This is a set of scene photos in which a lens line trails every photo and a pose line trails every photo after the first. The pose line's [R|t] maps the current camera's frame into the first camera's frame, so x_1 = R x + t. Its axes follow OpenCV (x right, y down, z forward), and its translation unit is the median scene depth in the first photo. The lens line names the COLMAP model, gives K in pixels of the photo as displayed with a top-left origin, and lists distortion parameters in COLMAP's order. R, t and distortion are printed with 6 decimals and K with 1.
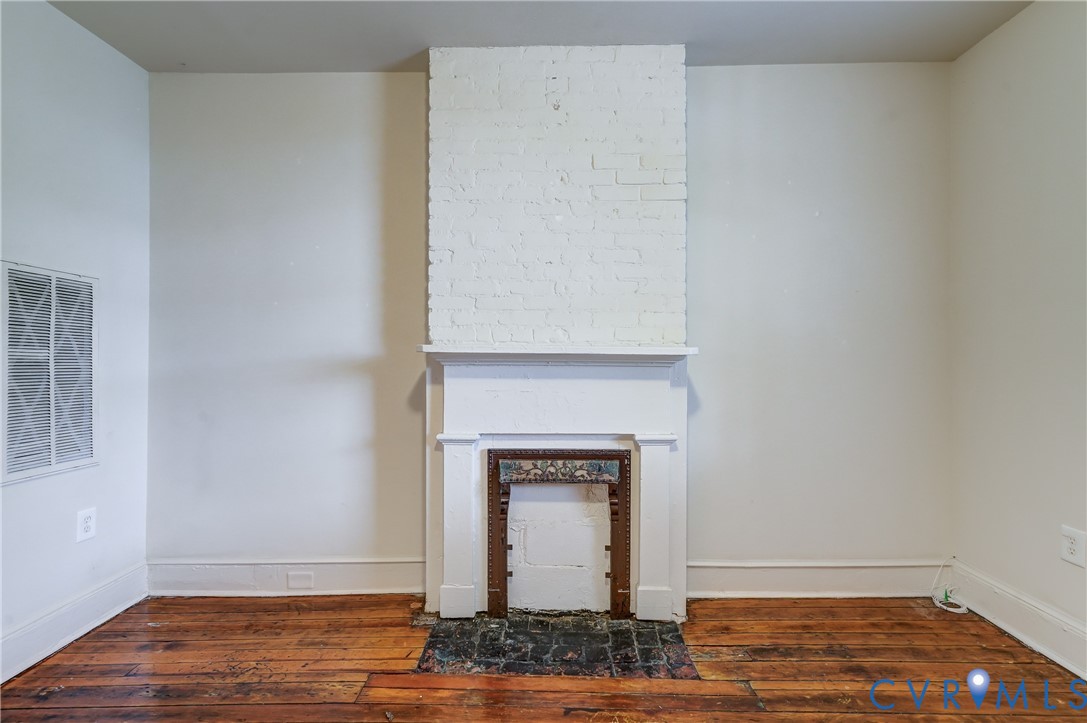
lens RADIAL K [[500.6, 0, 539.7], [0, 500.6, 362.3], [0, 0, 1]] dist [-0.004257, 0.002829]
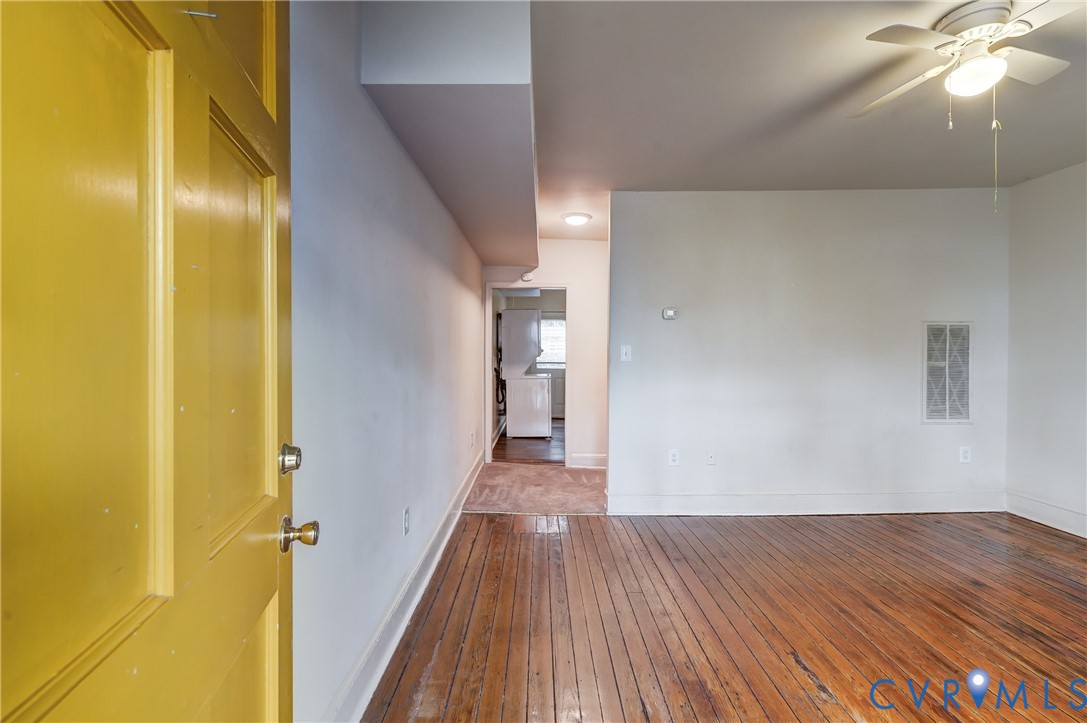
lens RADIAL K [[500.6, 0, 549.9], [0, 500.6, 359.8], [0, 0, 1]] dist [-0.004257, 0.002829]
pose [[0.011904, 0.004073, -0.999921, 0.924489], [0.003891, 0.999984, 0.004119, -0.043275], [0.999922, -0.003940, 0.011888, -0.564363]]
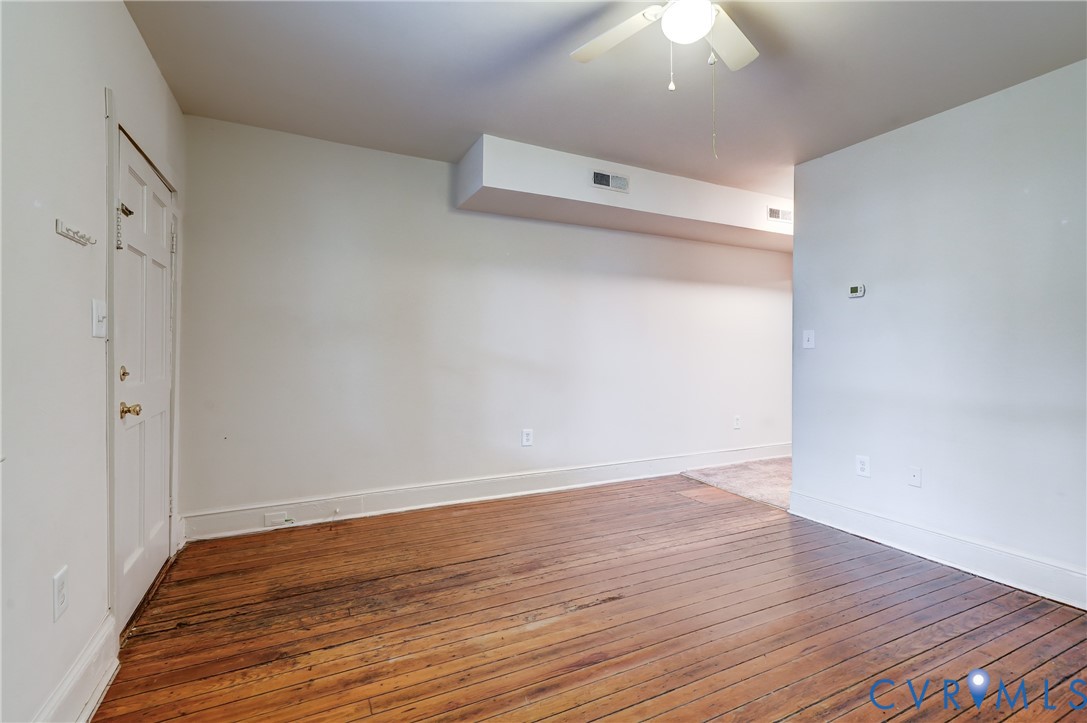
lens RADIAL K [[500.6, 0, 546.5], [0, 500.6, 351.8], [0, 0, 1]] dist [-0.004257, 0.002829]
pose [[-0.883030, -0.010580, -0.469198, 0.634170], [-0.010996, 0.999938, -0.001853, -0.002369], [0.469189, 0.003523, -0.883091, 0.795218]]
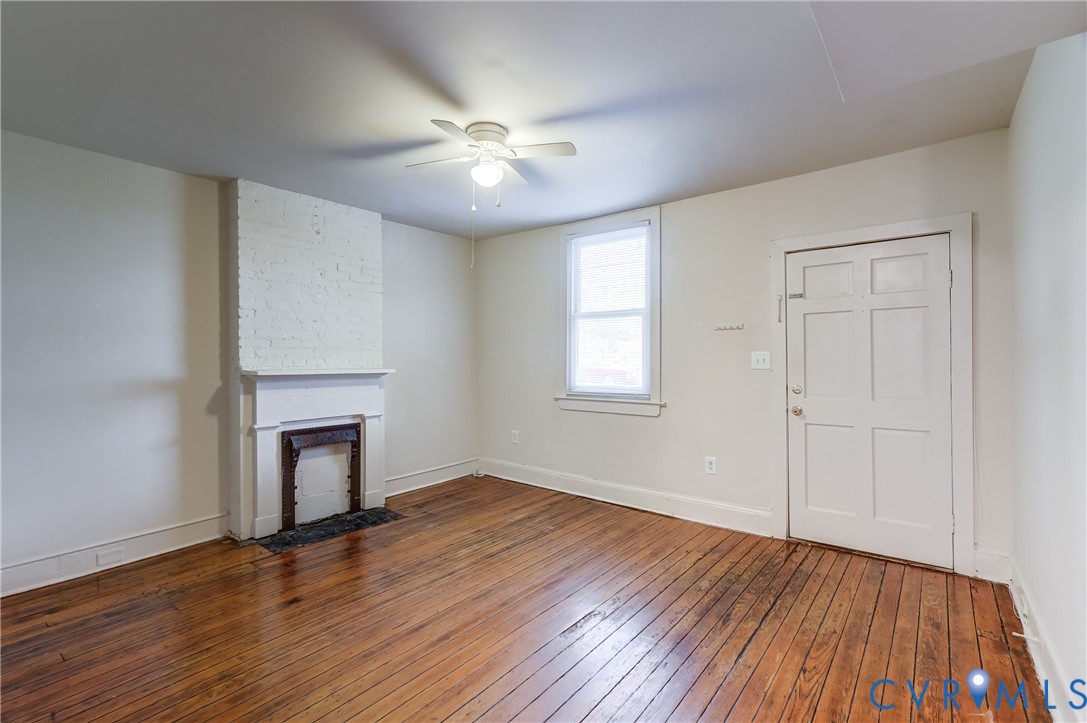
lens RADIAL K [[500.6, 0, 533.2], [0, 500.6, 358.5], [0, 0, 1]] dist [-0.004257, 0.002829]
pose [[0.625948, -0.005420, 0.779846, -0.895453], [0.007135, 0.999974, 0.001223, -0.067066], [-0.779832, 0.004798, 0.625971, -0.711454]]
